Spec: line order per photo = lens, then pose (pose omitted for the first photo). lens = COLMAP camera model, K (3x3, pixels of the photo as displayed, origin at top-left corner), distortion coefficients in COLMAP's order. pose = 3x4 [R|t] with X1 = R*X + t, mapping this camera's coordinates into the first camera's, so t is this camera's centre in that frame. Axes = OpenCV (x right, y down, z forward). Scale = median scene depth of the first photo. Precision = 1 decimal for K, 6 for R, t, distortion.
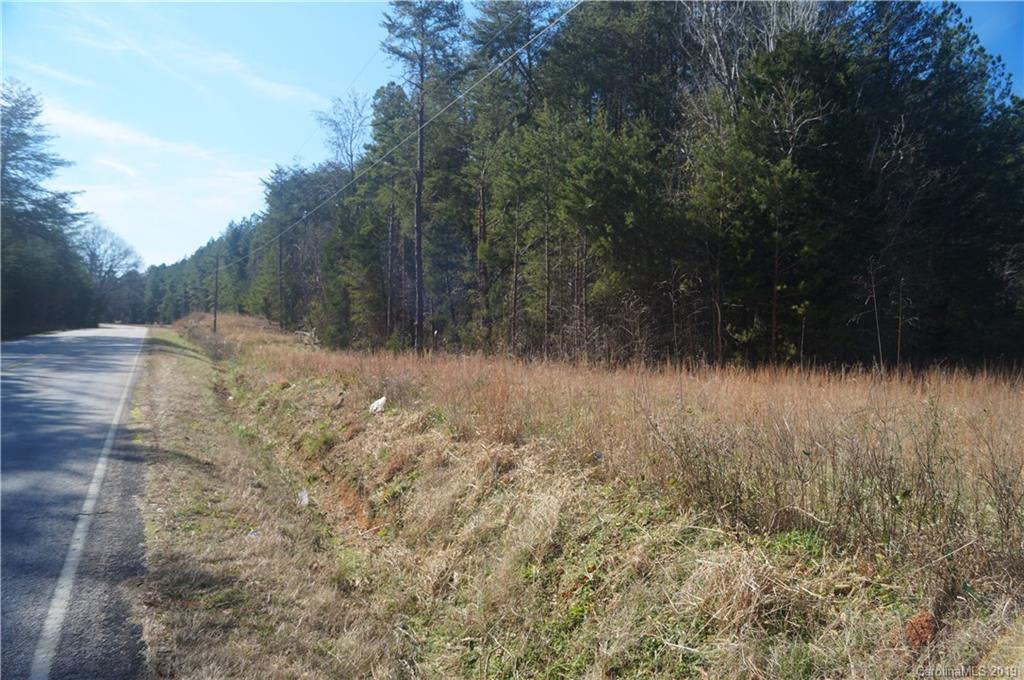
lens RADIAL K [[807.1, 0, 515.0], [0, 807.1, 337.8], [0, 0, 1]] dist [-0.084563, 0.014405]
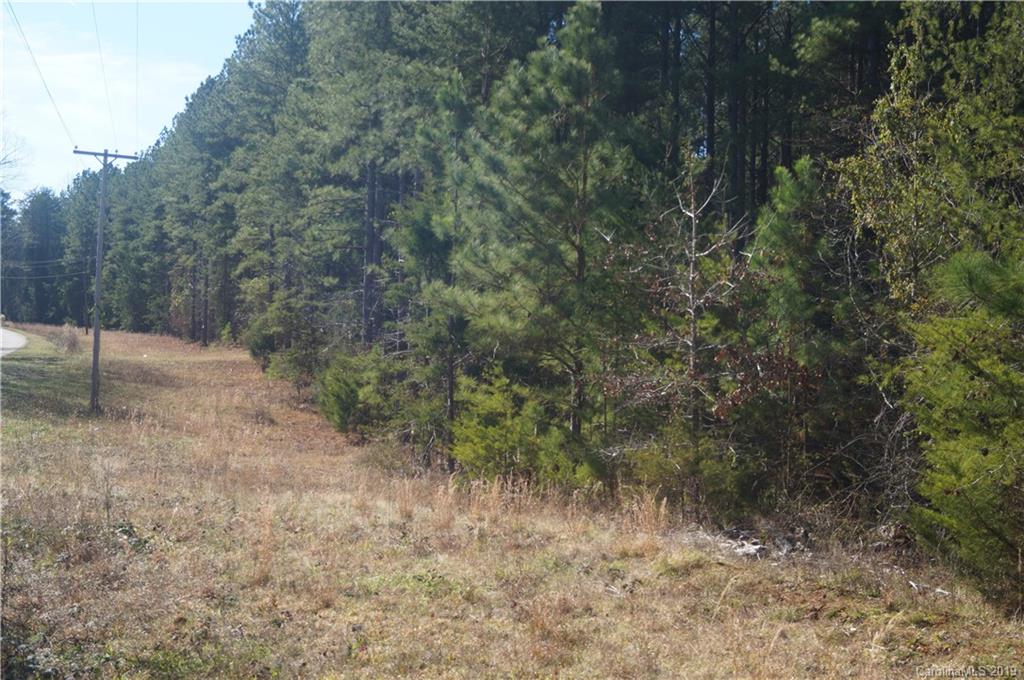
lens RADIAL K [[1262.4, 0, 509.8], [0, 1262.4, 332.7], [0, 0, 1]] dist [-0.040548, 0.000000]
pose [[0.990139, 0.013063, -0.139475, -2.140353], [-0.013426, 0.999908, -0.001661, -0.193105], [0.139440, 0.003517, 0.990224, 5.459740]]
